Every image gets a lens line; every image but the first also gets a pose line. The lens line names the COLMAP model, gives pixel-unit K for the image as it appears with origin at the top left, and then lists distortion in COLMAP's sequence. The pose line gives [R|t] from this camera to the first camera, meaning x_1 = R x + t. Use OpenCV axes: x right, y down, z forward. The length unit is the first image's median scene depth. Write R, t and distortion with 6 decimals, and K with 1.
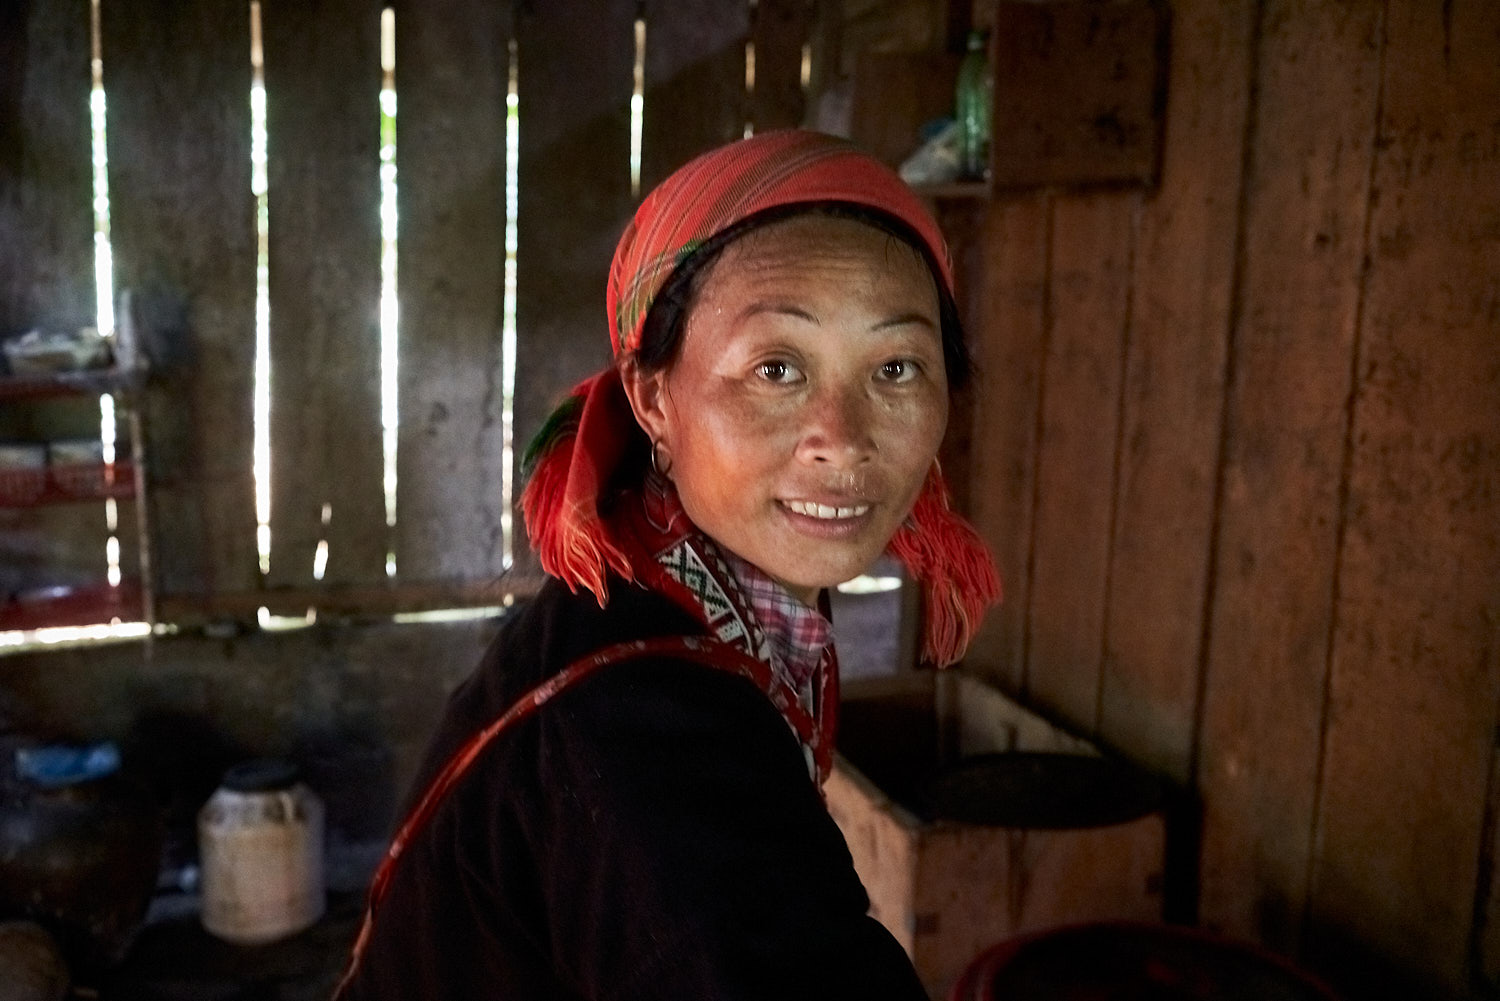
lens RADIAL K [[1532.7, 0, 750.0], [0, 1532.7, 500.5], [0, 0, 1]] dist [0.078284, -0.194003]
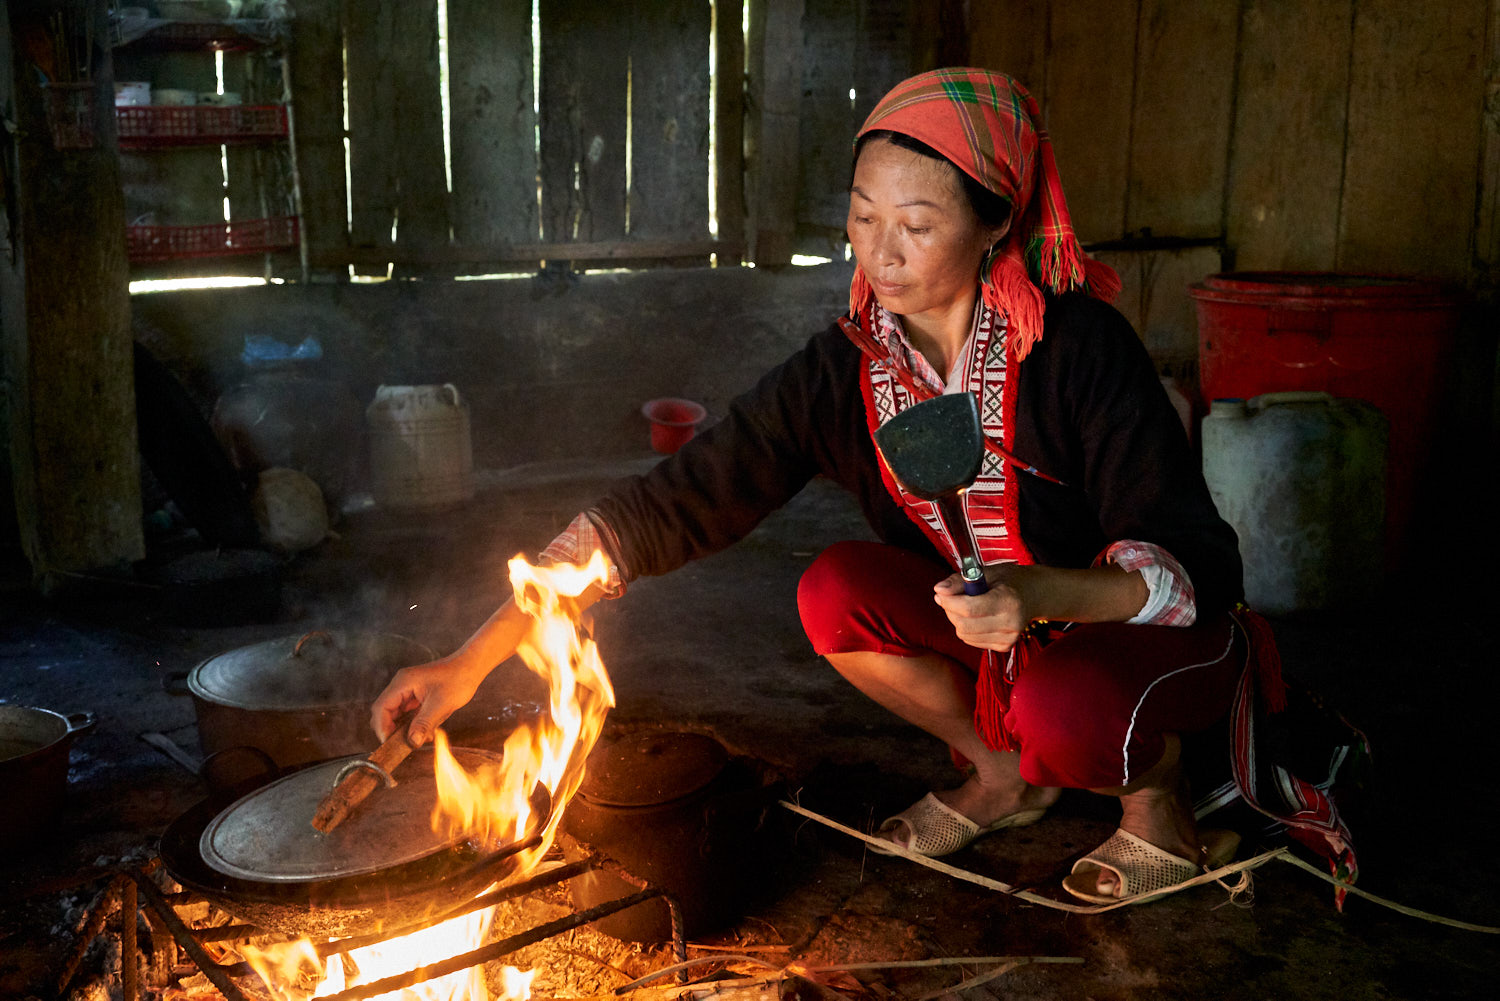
lens RADIAL K [[1532.7, 0, 750.0], [0, 1532.7, 500.5], [0, 0, 1]] dist [0.078284, -0.194003]
pose [[0.950236, -0.078894, 0.301377, -0.636440], [0.072909, 0.996854, 0.031073, 0.371211], [-0.302880, -0.007554, 0.952999, -0.276100]]
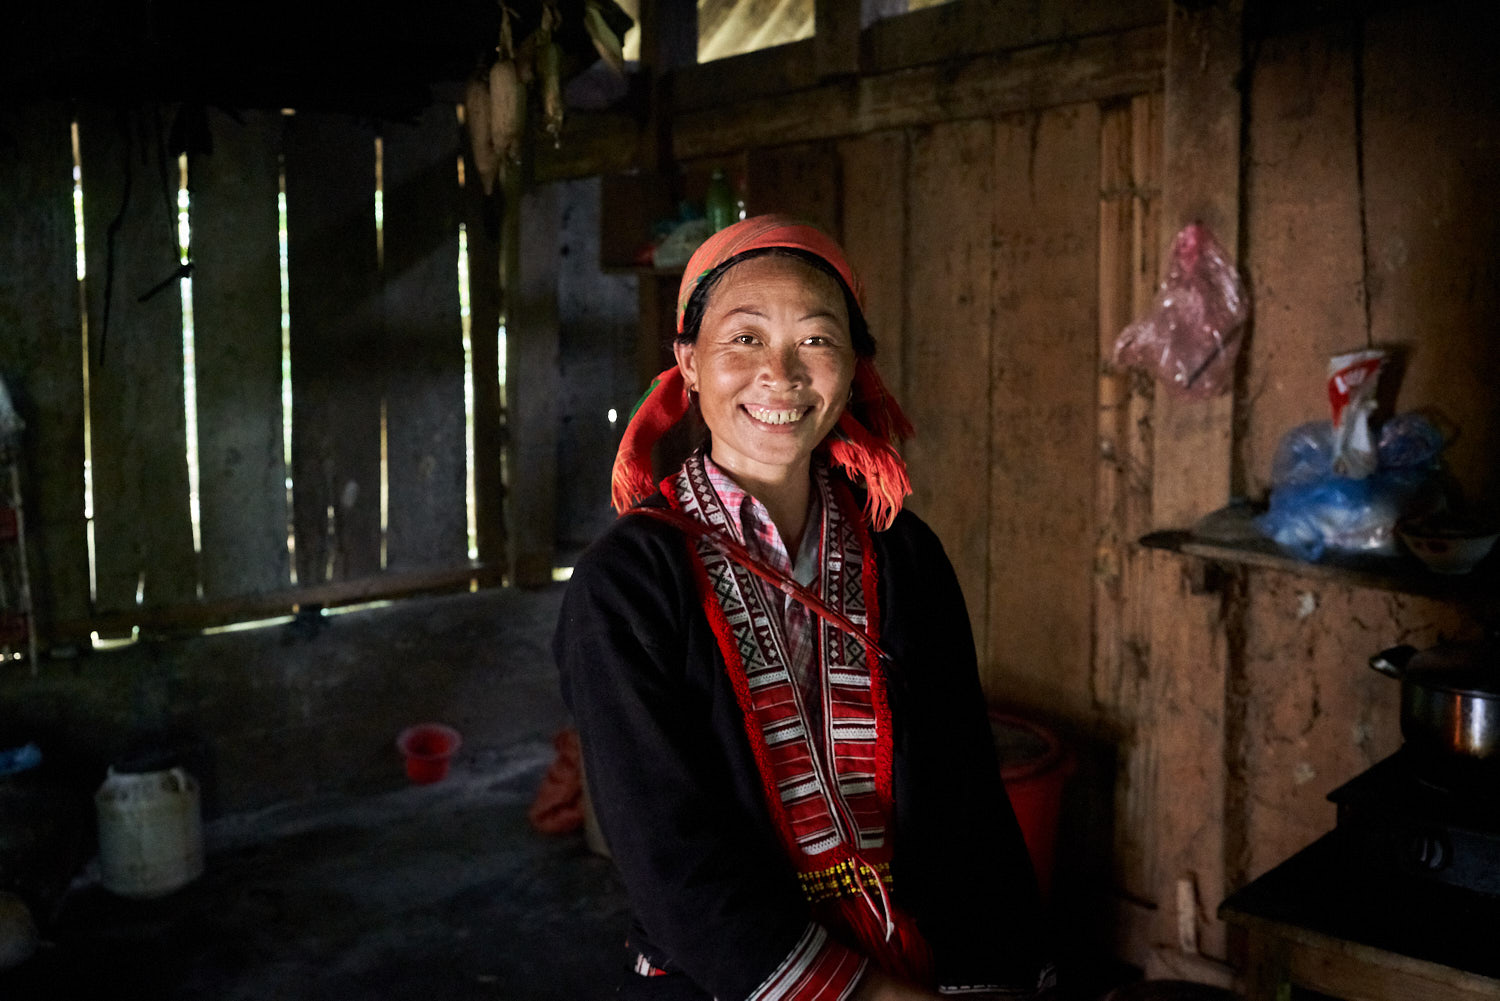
lens RADIAL K [[1532.7, 0, 750.0], [0, 1532.7, 500.5], [0, 0, 1]] dist [0.078284, -0.194003]
pose [[0.929371, -0.072283, 0.362000, -0.438908], [0.086129, 0.996036, -0.022237, 0.063955], [-0.358958, 0.051845, 0.931913, -0.446658]]
